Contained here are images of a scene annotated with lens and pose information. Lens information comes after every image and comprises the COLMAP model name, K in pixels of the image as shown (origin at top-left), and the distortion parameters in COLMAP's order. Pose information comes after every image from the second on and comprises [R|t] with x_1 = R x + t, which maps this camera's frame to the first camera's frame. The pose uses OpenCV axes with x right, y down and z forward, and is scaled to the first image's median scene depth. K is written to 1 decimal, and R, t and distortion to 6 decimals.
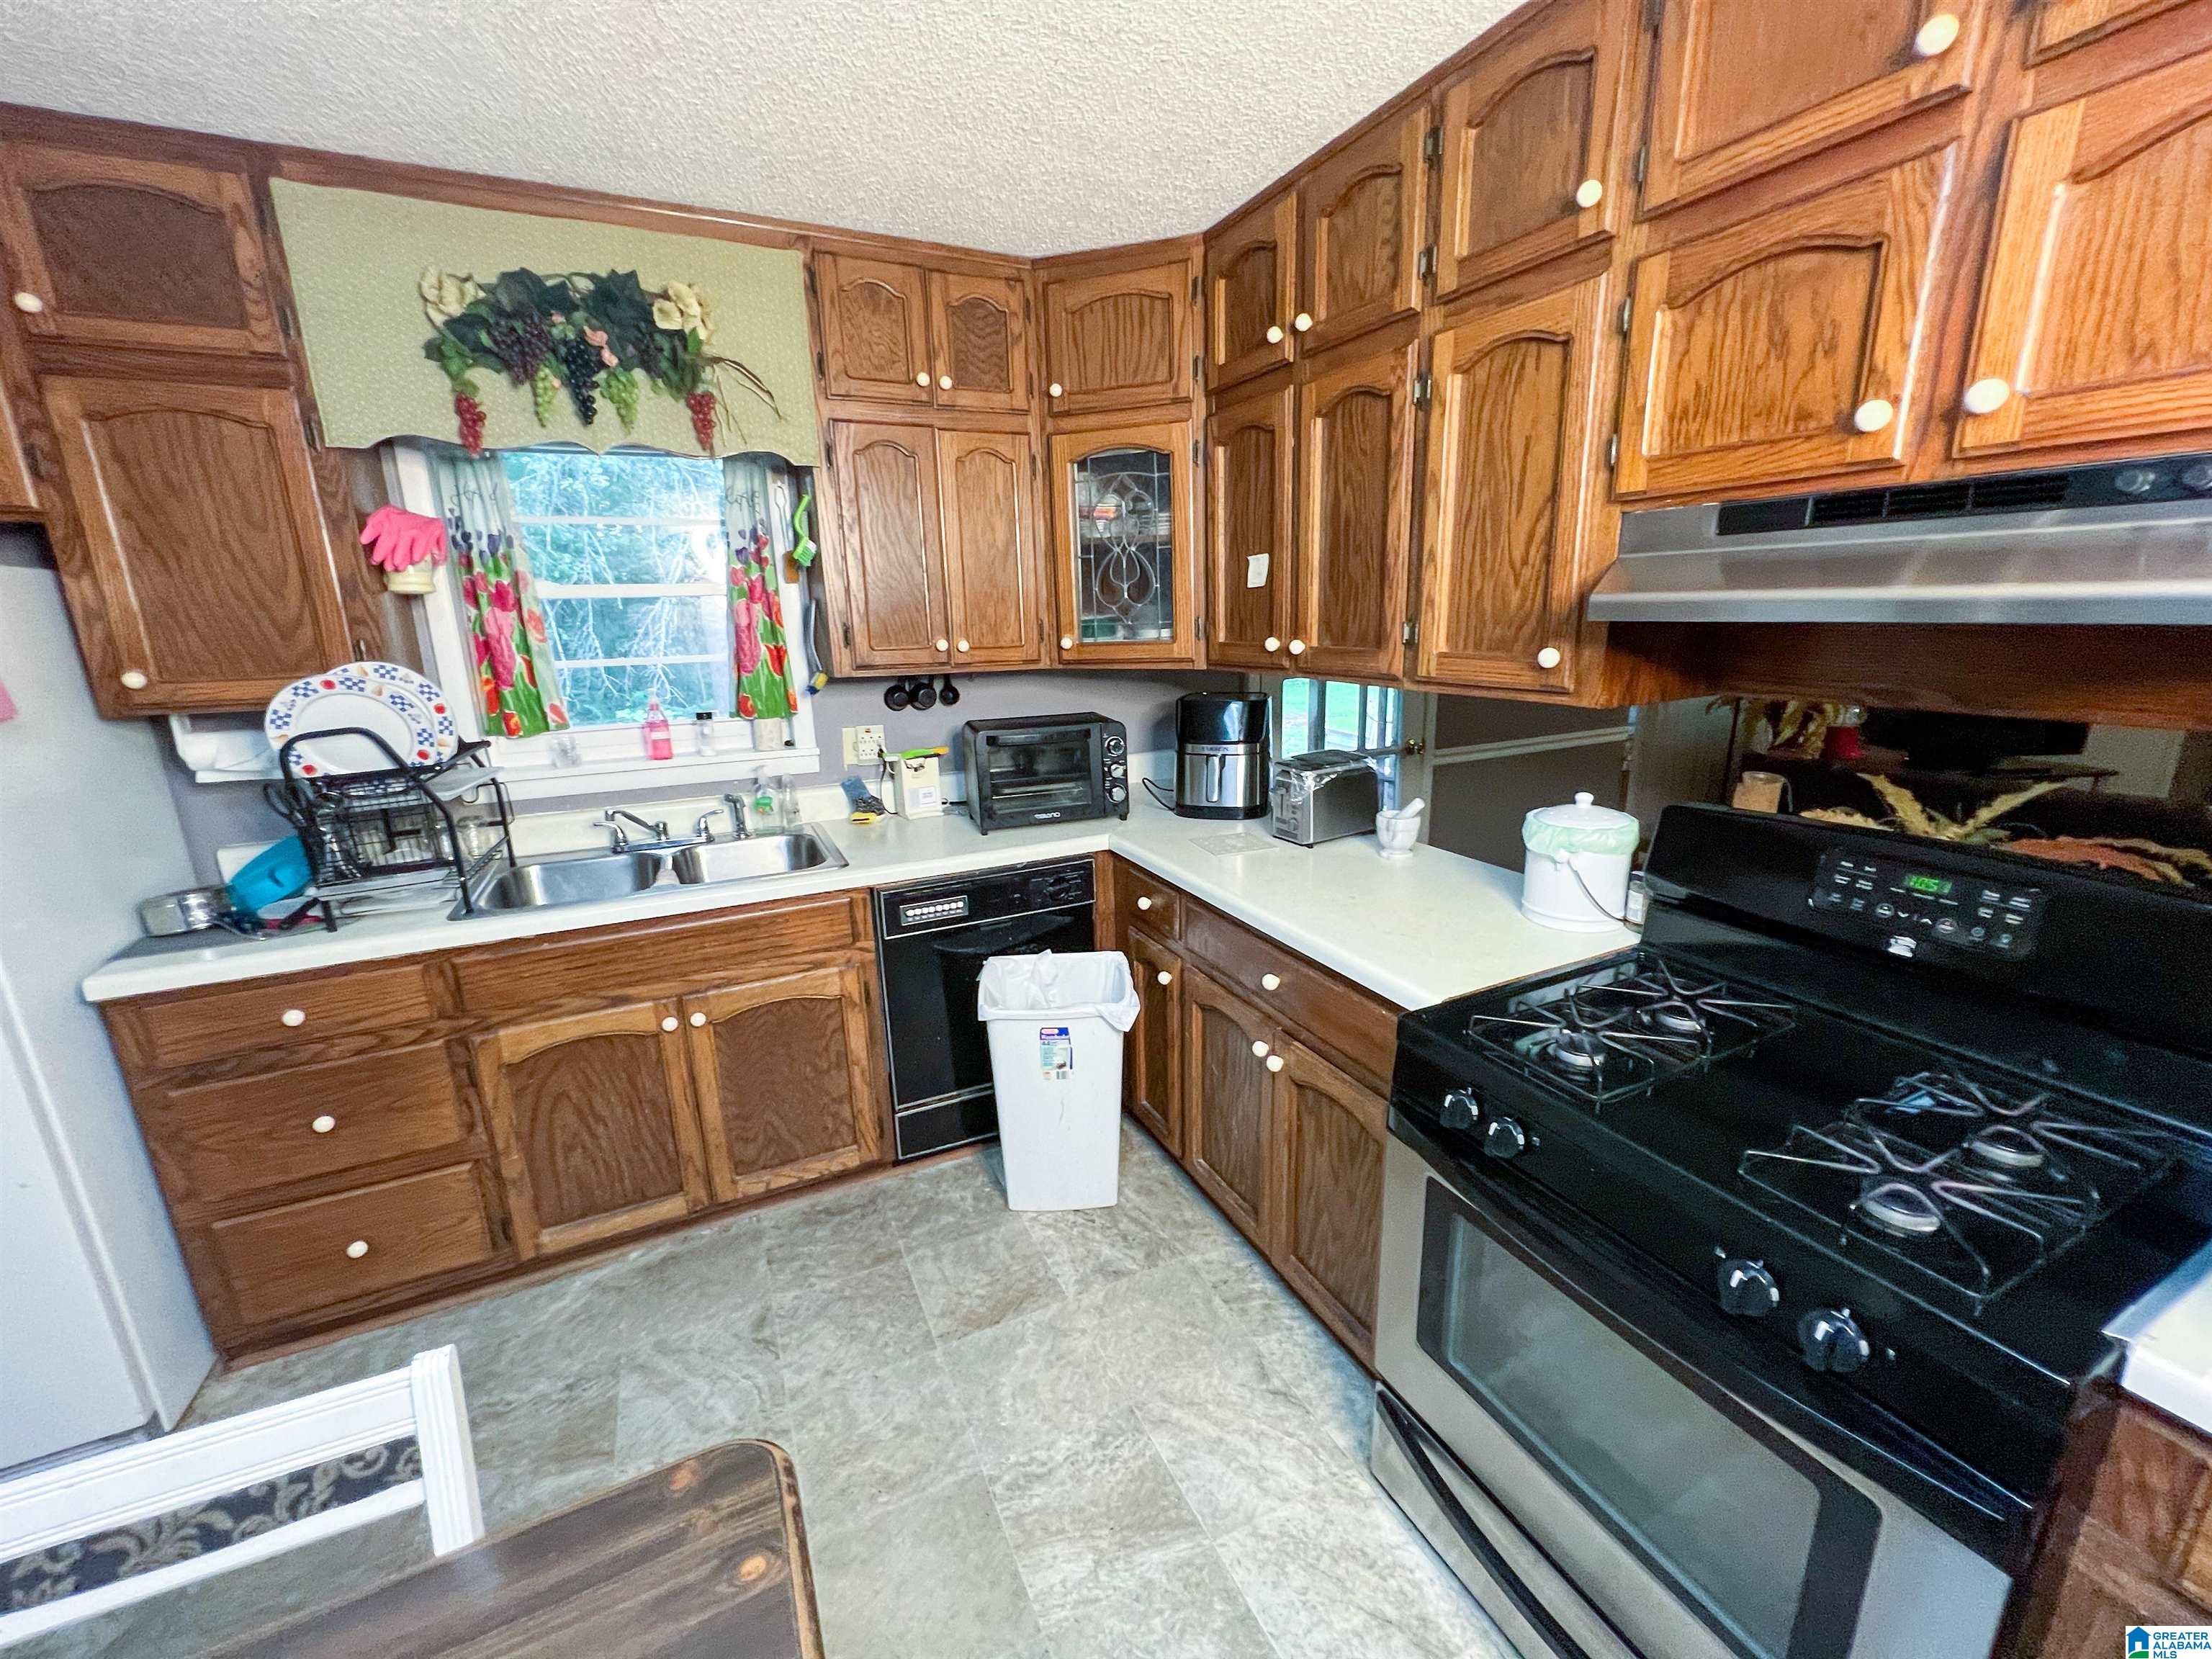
lens RADIAL K [[891.7, 0, 1111.8], [0, 891.7, 835.5], [0, 0, 1]] dist [-0.001060, -0.000174]
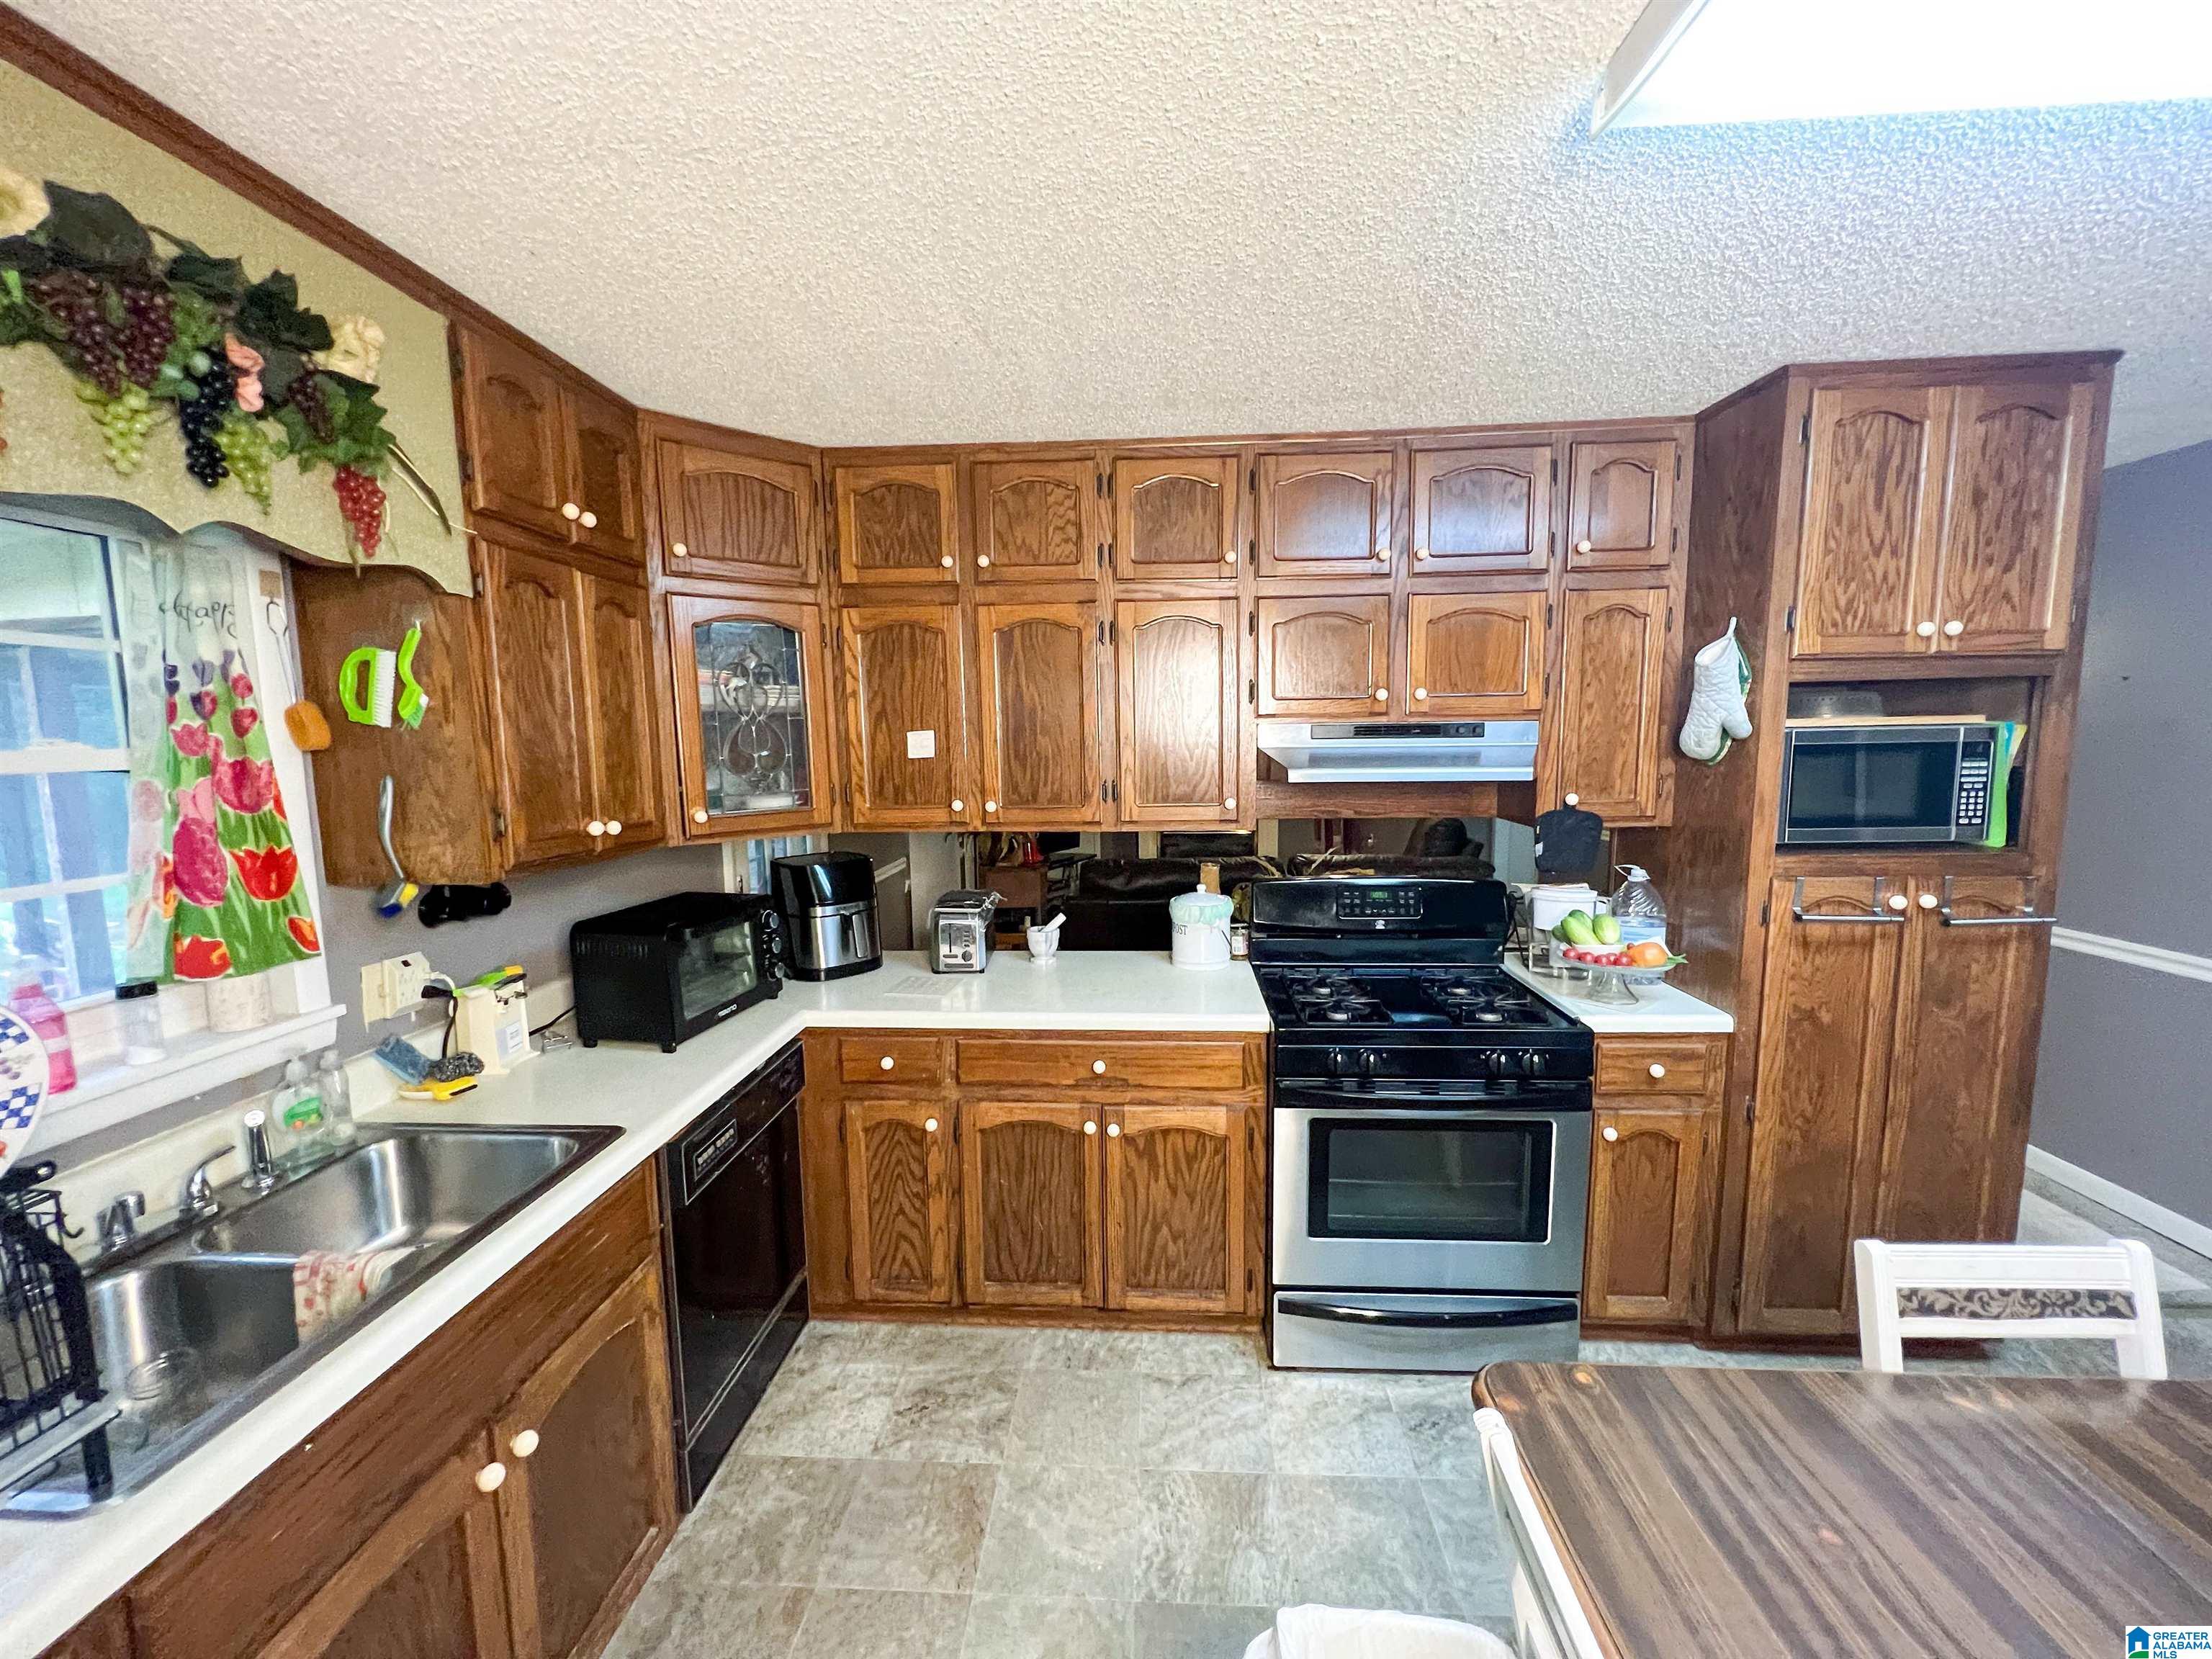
lens RADIAL K [[898.4, 0, 1115.1], [0, 898.4, 837.3], [0, 0, 1]] dist [-0.001363, 0.005648]
pose [[0.482961, -0.081341, 0.871856, -0.731074], [0.219934, 0.975026, -0.030866, -0.088618], [-0.847572, 0.206658, 0.488789, 0.244396]]
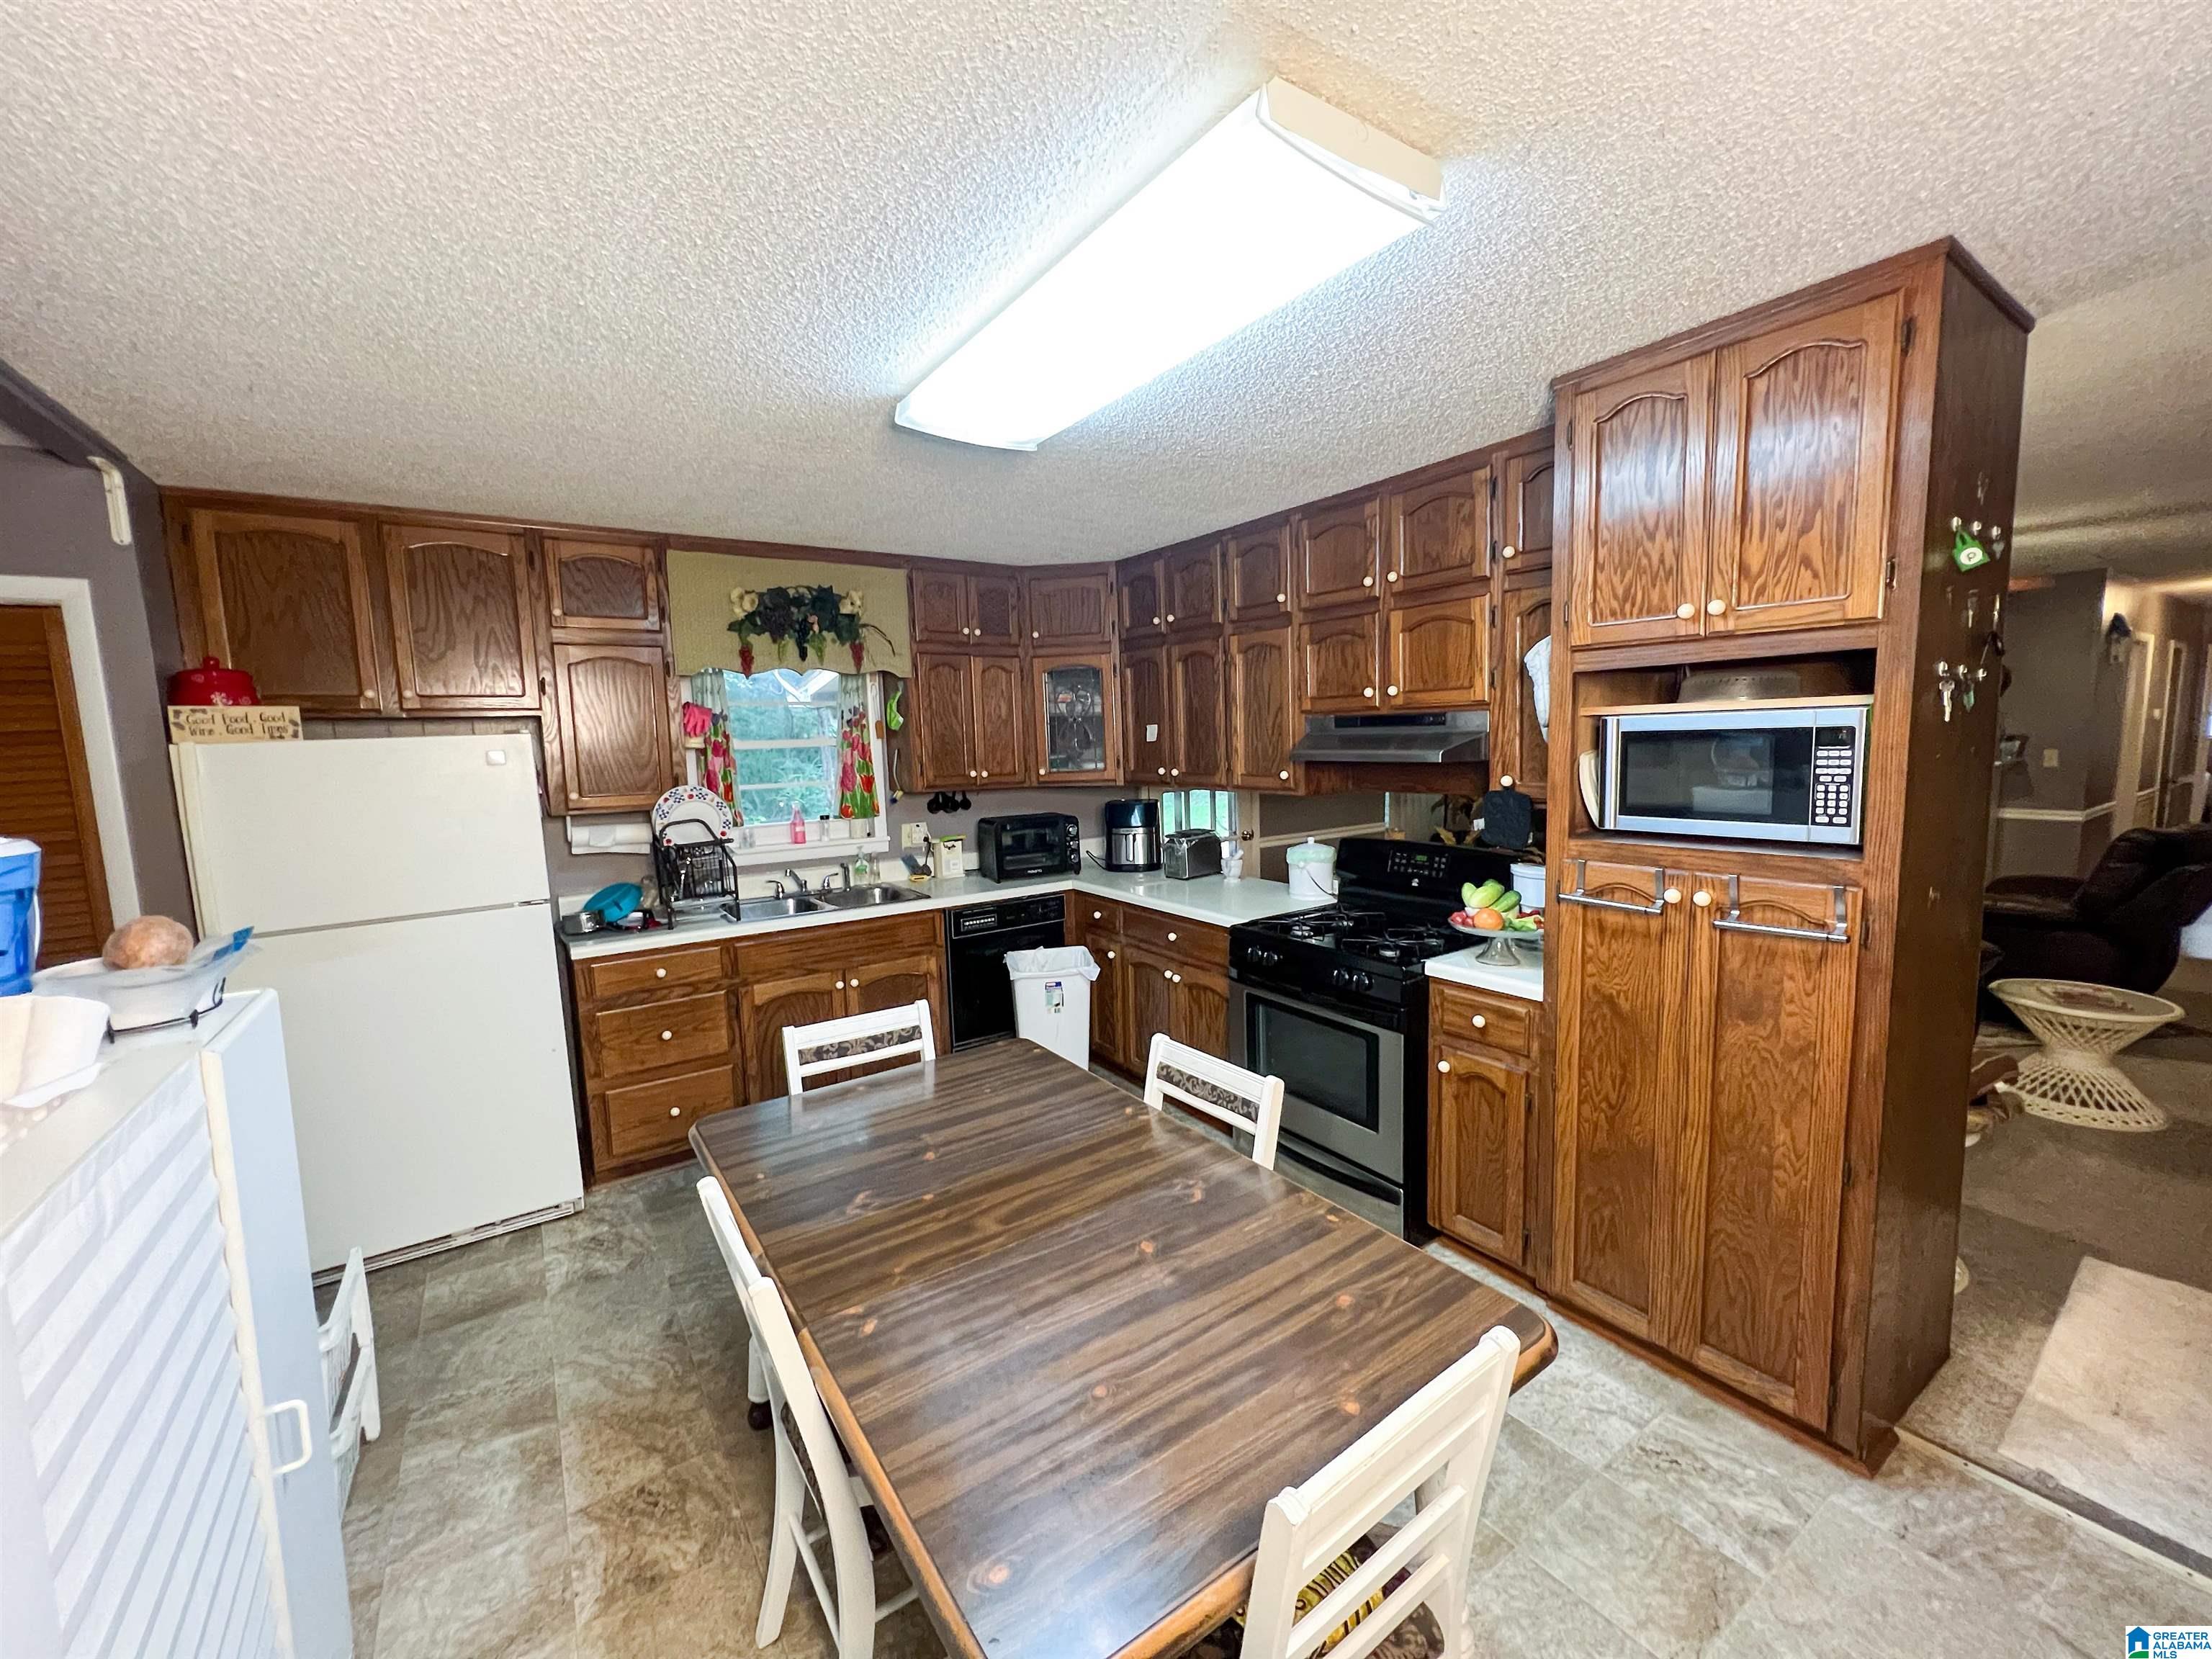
lens RADIAL K [[891.7, 0, 1111.8], [0, 891.7, 835.5], [0, 0, 1]] dist [-0.001060, -0.000174]
pose [[0.988398, -0.022016, 0.150284, -0.205300], [0.042936, 0.989583, -0.137409, 0.171026], [-0.145693, 0.142267, 0.979047, -0.792600]]
